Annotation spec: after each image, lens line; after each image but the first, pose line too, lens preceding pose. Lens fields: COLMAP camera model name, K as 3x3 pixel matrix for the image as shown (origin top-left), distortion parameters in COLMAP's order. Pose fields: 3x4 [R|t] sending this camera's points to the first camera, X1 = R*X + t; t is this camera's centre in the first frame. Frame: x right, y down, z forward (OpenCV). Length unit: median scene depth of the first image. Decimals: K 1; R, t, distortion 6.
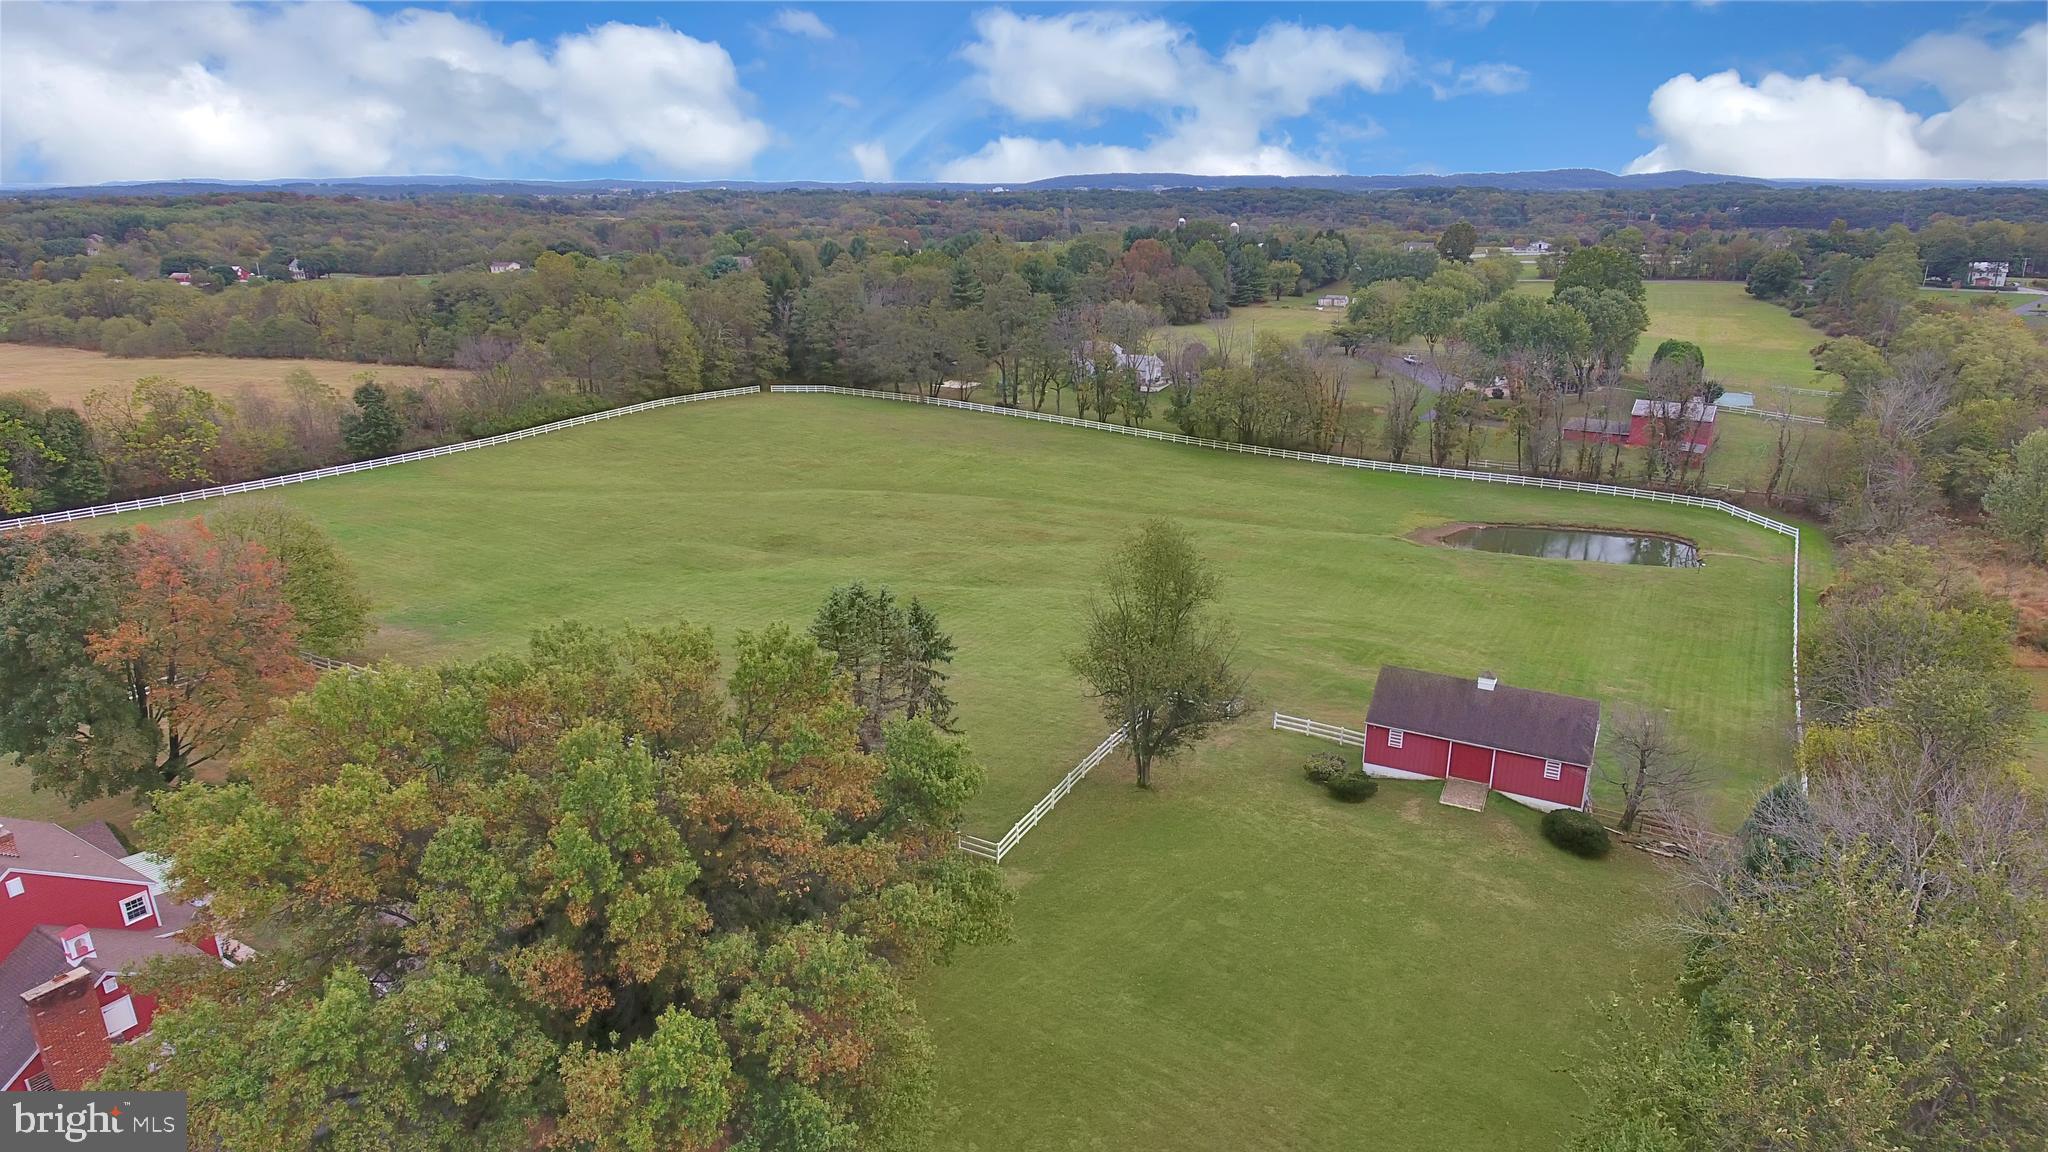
lens RADIAL K [[1194.3, 0, 1042.4], [0, 1194.3, 582.9], [0, 0, 1]] dist [0.005117, -0.002862]
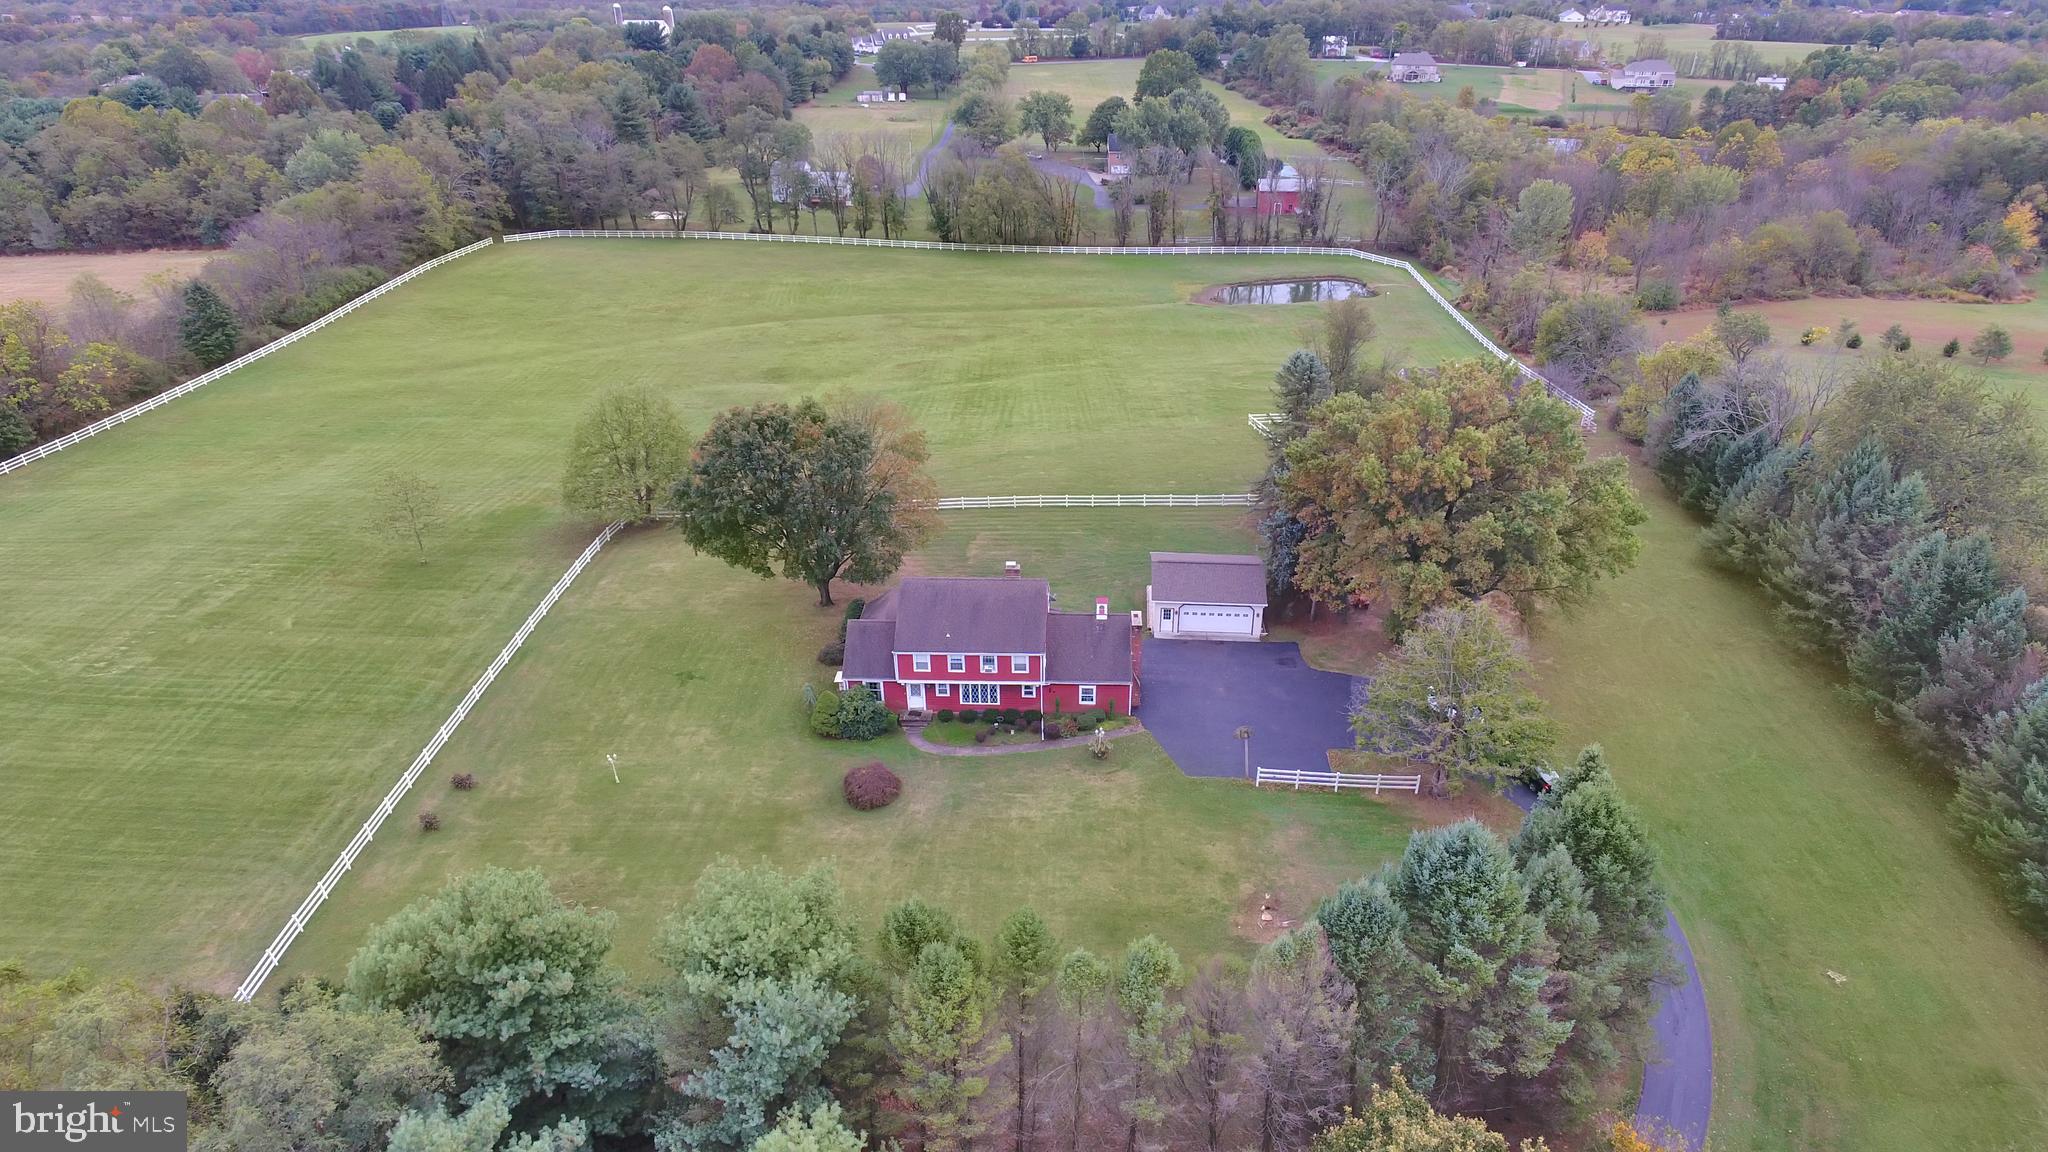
lens RADIAL K [[1194.3, 0, 1039.2], [0, 1194.3, 580.6], [0, 0, 1]] dist [0.005117, -0.002862]
pose [[0.875824, -0.228878, 0.424909, -0.379261], [0.154315, 0.966986, 0.202794, -0.025943], [-0.457296, -0.112042, 0.882228, -0.119776]]
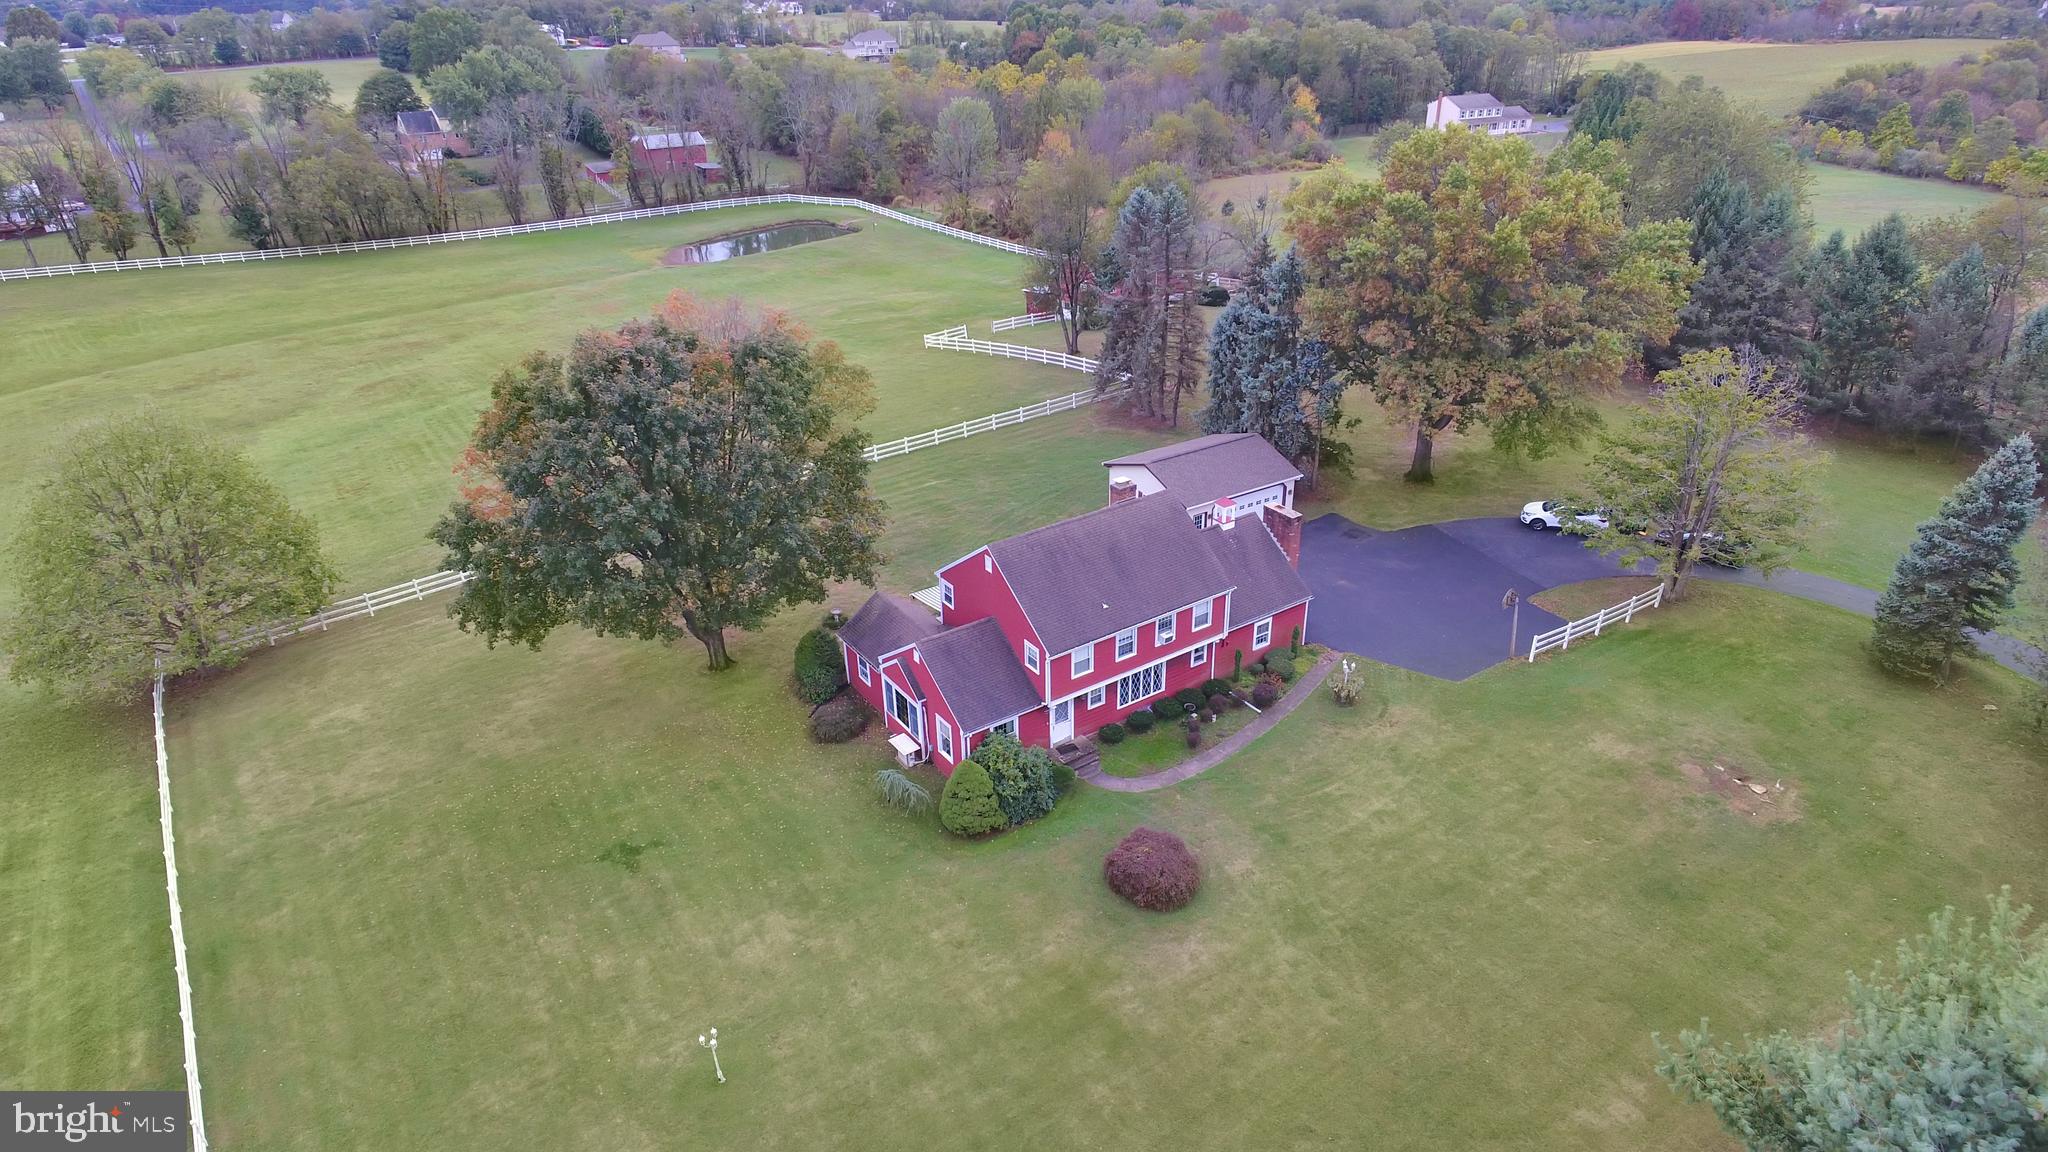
lens RADIAL K [[1194.3, 0, 1036.8], [0, 1194.3, 587.5], [0, 0, 1]] dist [0.005117, -0.002862]
pose [[0.411370, -0.428245, 0.804600, -0.445963], [0.298015, 0.897428, 0.325286, -0.021240], [-0.861372, 0.105969, 0.496799, 0.130358]]
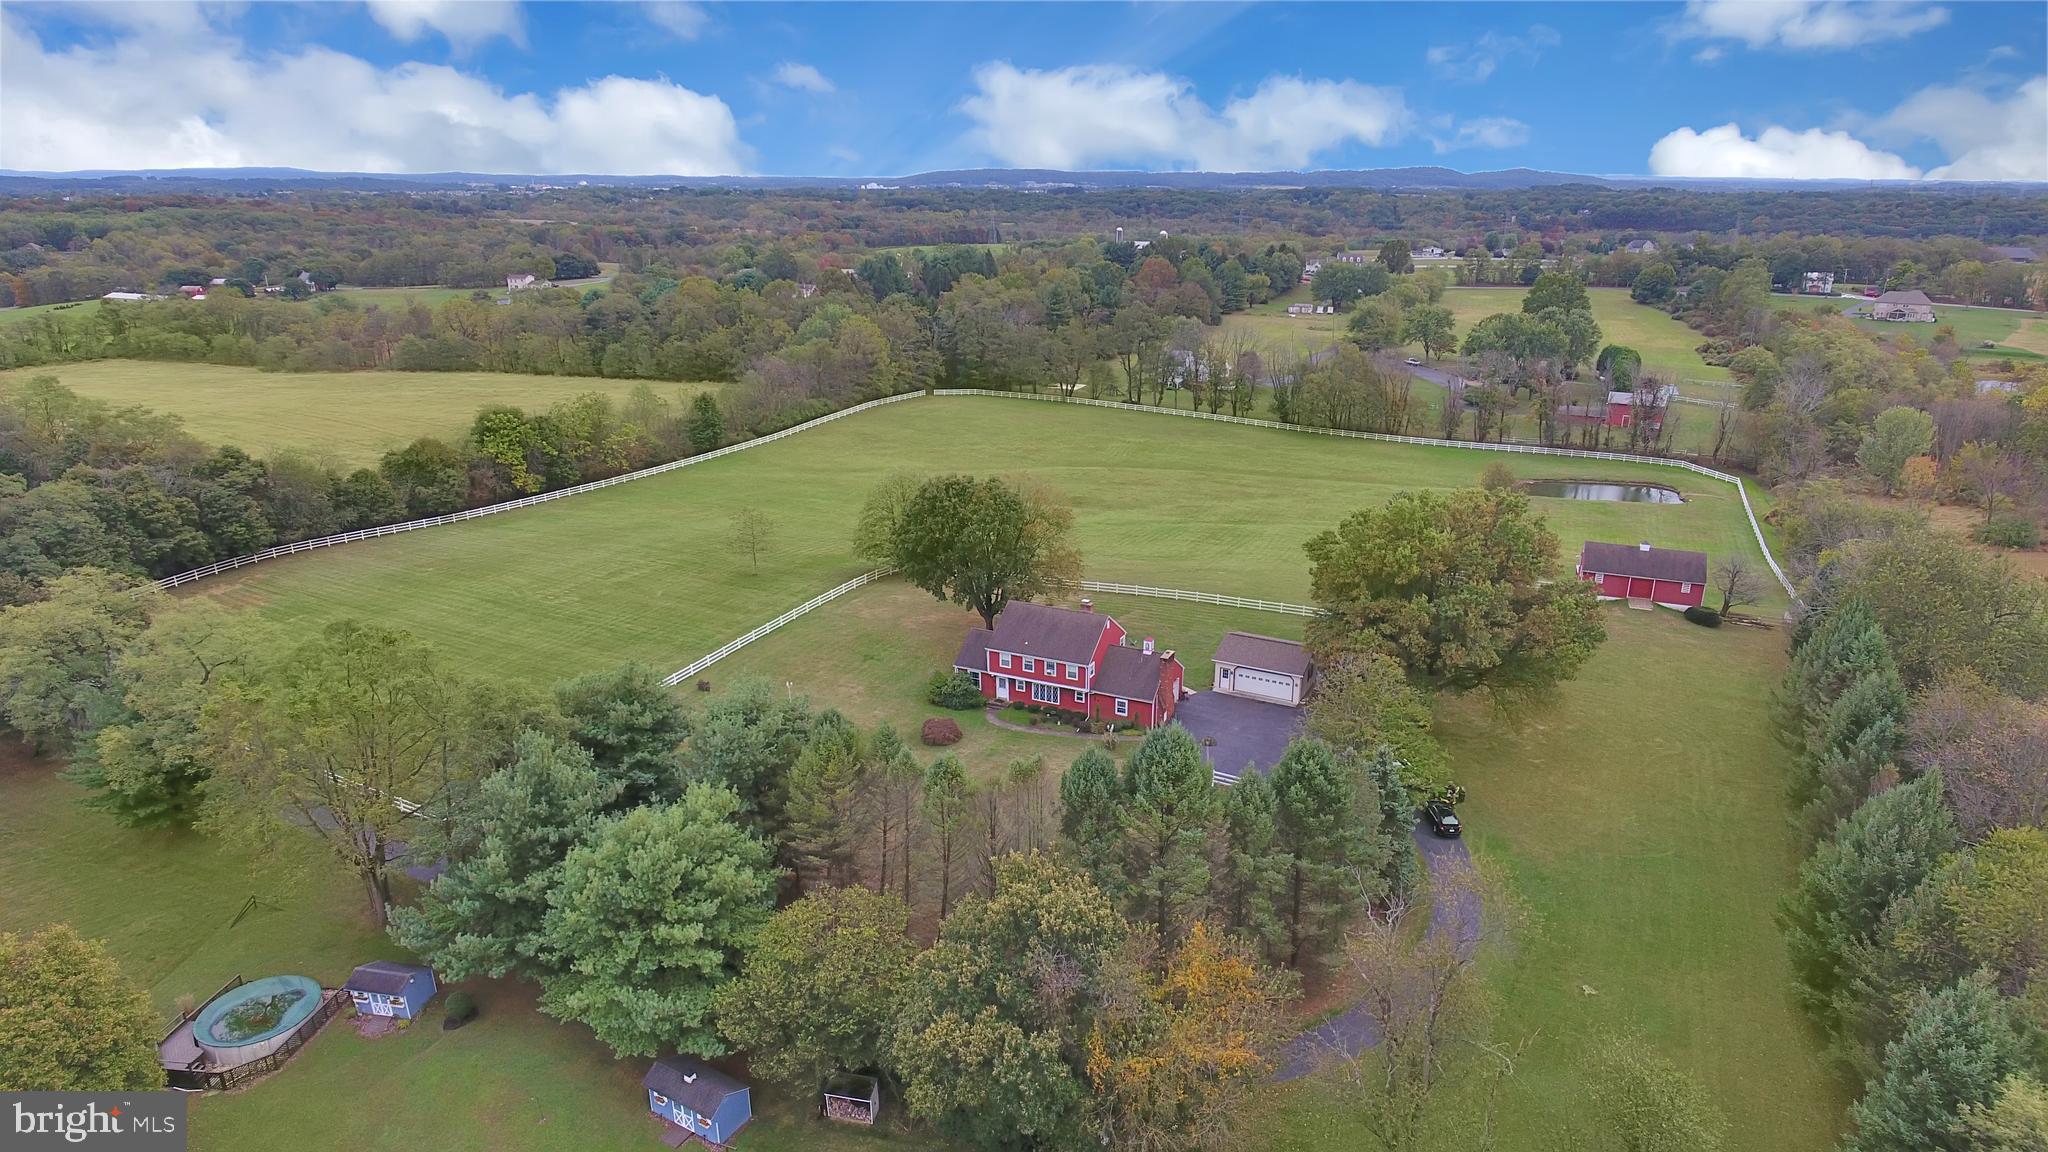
lens RADIAL K [[1194.3, 0, 1043.6], [0, 1194.3, 569.8], [0, 0, 1]] dist [0.005117, -0.002862]
pose [[0.994420, -0.029528, 0.101281, -0.287030], [0.030132, 0.999536, -0.004445, 0.037228], [-0.101103, 0.007472, 0.994848, -0.293389]]
